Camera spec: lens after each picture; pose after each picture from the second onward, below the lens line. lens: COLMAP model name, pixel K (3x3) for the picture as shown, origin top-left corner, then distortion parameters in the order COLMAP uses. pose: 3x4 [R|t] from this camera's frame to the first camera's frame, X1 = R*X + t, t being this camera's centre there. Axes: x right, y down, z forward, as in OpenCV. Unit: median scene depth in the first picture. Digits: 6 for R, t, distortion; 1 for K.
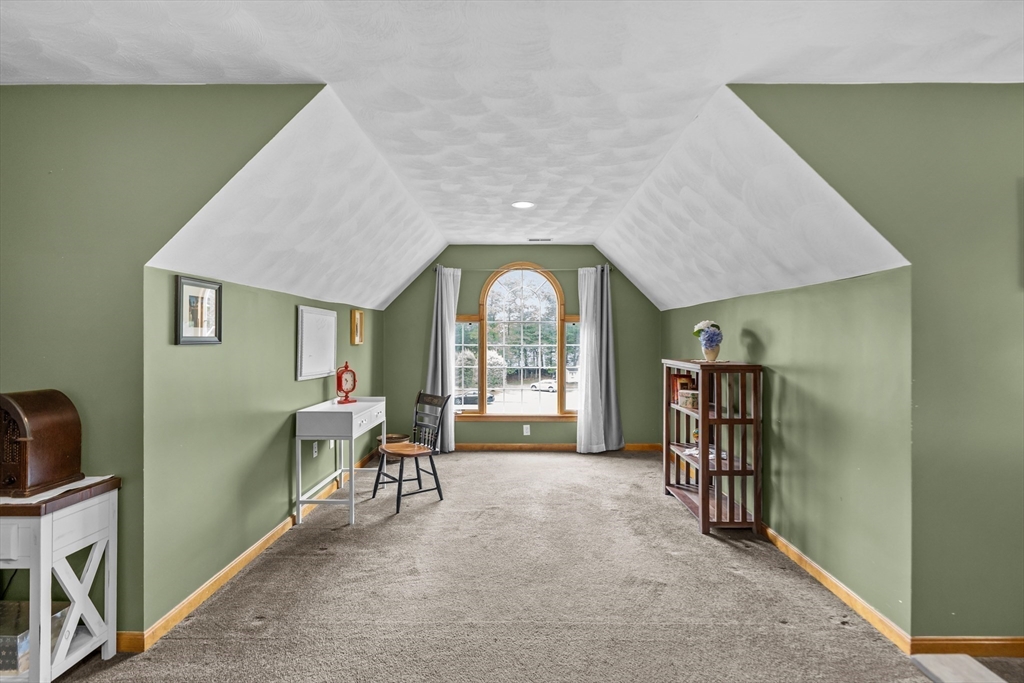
lens RADIAL K [[465.9, 0, 514.1], [0, 465.9, 334.3], [0, 0, 1]] dist [-0.010250, 0.004940]
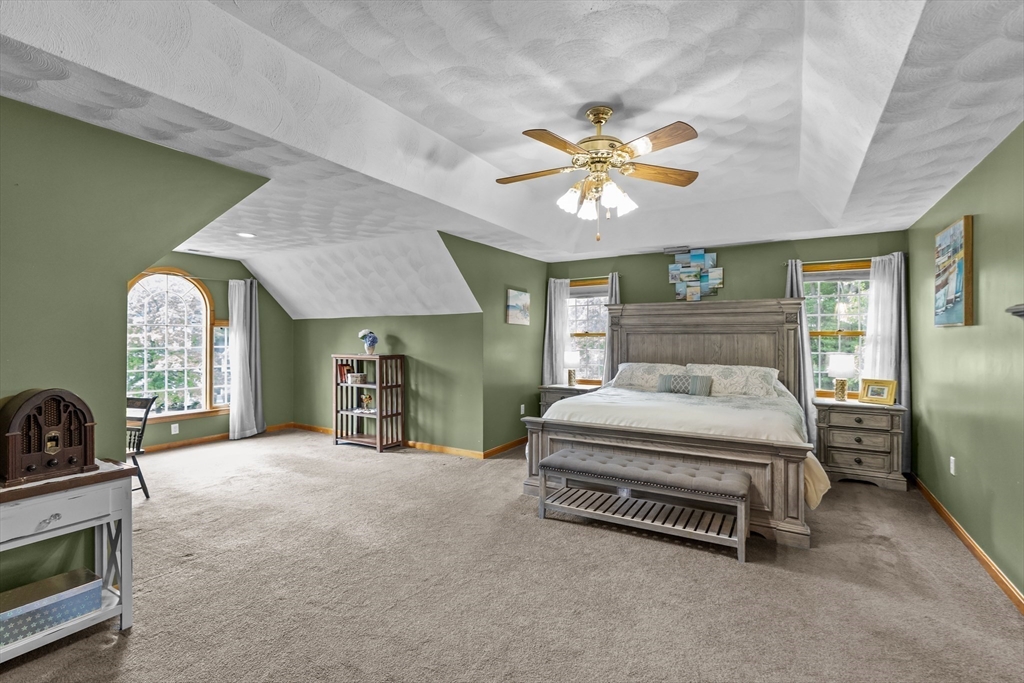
lens RADIAL K [[465.9, 0, 512.5], [0, 465.9, 339.6], [0, 0, 1]] dist [-0.010250, 0.004940]
pose [[0.509615, -0.005705, 0.860384, -0.630453], [-0.003985, 0.999952, 0.008992, -0.009762], [-0.860393, -0.008011, 0.509568, -0.235408]]
